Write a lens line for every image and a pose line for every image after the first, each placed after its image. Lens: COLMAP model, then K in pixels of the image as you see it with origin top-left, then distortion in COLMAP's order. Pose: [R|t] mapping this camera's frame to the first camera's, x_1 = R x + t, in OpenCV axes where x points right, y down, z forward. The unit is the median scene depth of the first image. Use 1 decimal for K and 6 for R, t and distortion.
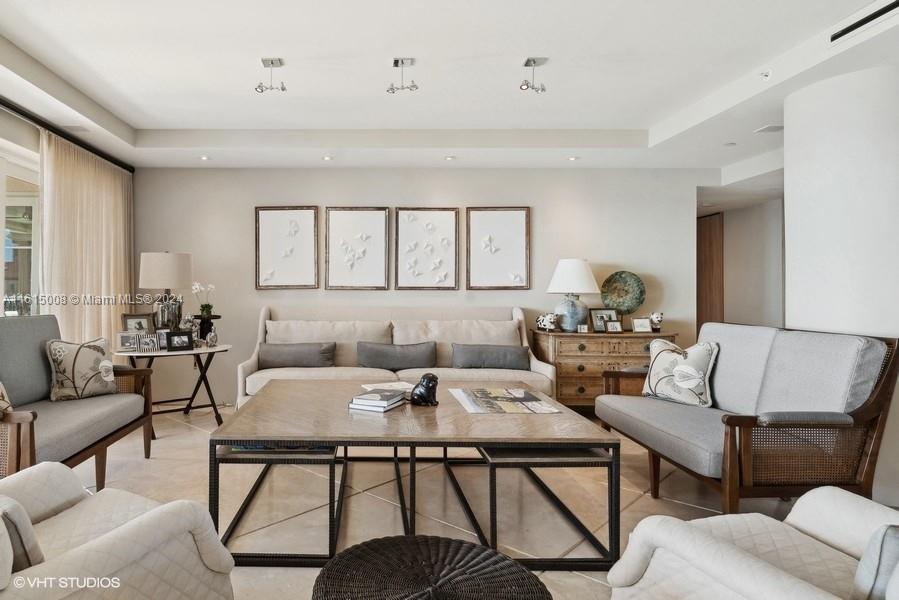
lens RADIAL K [[537.2, 0, 351.5], [0, 537.2, 284.2], [0, 0, 1]] dist [-0.000249, -0.001295]
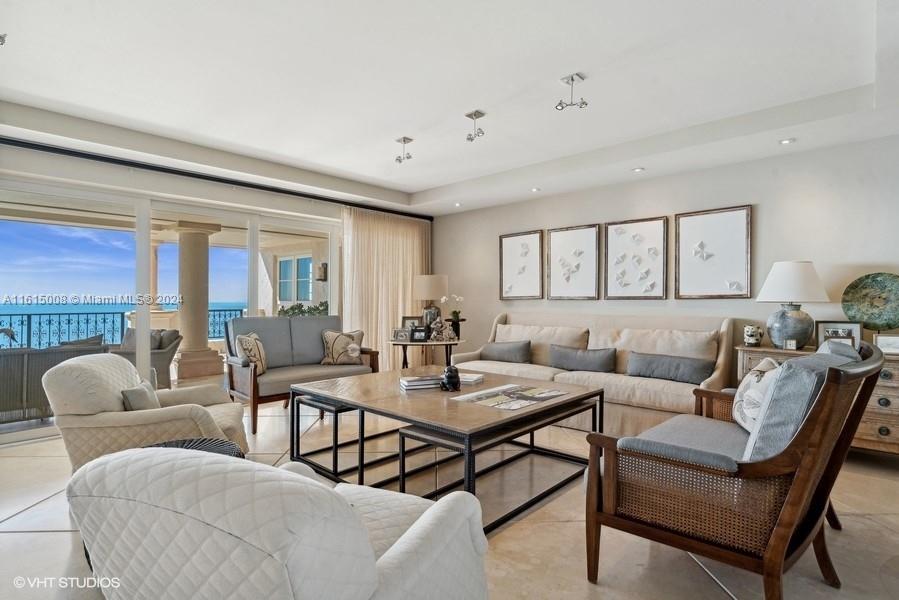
lens RADIAL K [[452.7, 0, 449.5], [0, 452.7, 300.0], [0, 0, 1]] dist [-0.000189, 0.000044]
pose [[0.746166, -0.005948, -0.665733, 0.479263], [0.011494, 0.999926, 0.003950, 0.004394], [0.665661, -0.010599, 0.746179, 0.118511]]
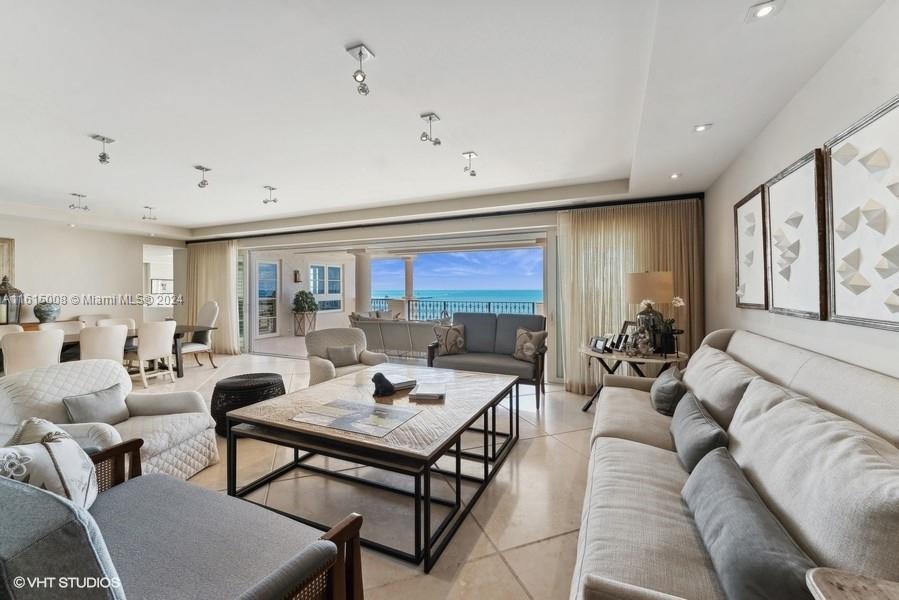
lens RADIAL K [[364.2, 0, 450.8], [0, 364.2, 280.0], [0, 0, 1]] dist [-0.000152, -0.000027]
pose [[-0.382986, -0.022836, -0.923472, 0.521920], [0.015440, 0.999396, -0.031117, -0.022298], [0.923625, -0.026176, -0.382402, 0.863571]]
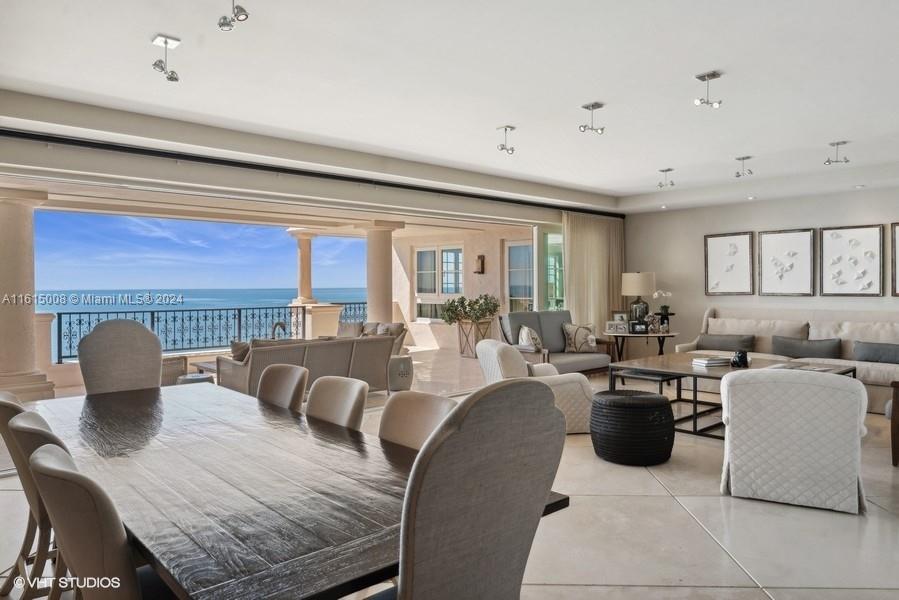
lens RADIAL K [[595.8, 0, 446.9], [0, 595.8, 281.6], [0, 0, 1]] dist [0.000337, 0.000290]
pose [[0.692464, -0.013232, -0.721331, 0.494492], [0.016728, 0.999857, -0.002282, -0.035016], [0.721258, -0.010486, 0.692587, -0.571562]]
